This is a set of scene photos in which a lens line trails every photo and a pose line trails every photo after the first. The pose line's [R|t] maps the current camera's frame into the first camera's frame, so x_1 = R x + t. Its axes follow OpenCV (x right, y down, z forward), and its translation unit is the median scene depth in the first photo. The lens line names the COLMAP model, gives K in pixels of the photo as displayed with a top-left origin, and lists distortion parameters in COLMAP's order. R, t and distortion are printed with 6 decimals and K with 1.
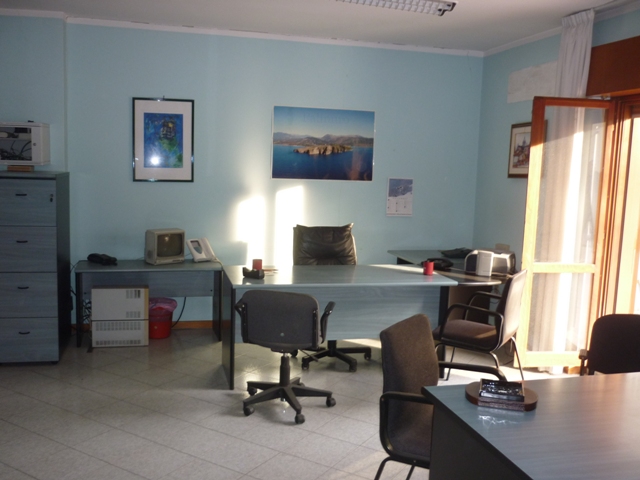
lens RADIAL K [[646.8, 0, 320.0], [0, 646.8, 240.0], [0, 0, 1]] dist [-0.083874, 0.146952]
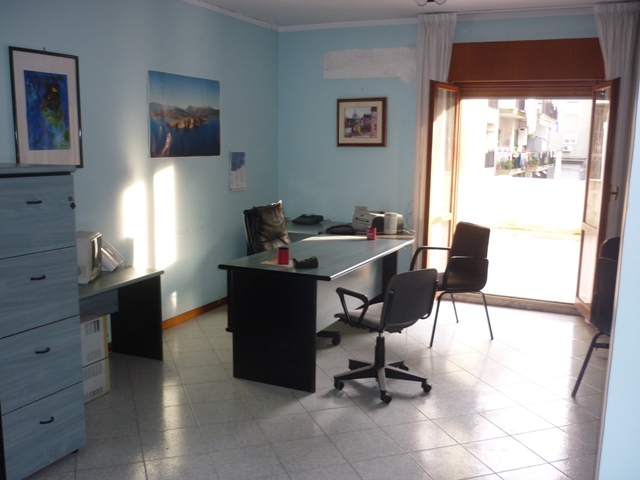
lens RADIAL K [[646.8, 0, 320.0], [0, 646.8, 240.0], [0, 0, 1]] dist [-0.083874, 0.146952]
pose [[0.623133, -0.143783, 0.768786, -0.618551], [0.100233, 0.989532, 0.103825, -0.057031], [-0.775667, 0.012361, 0.631022, 0.320818]]
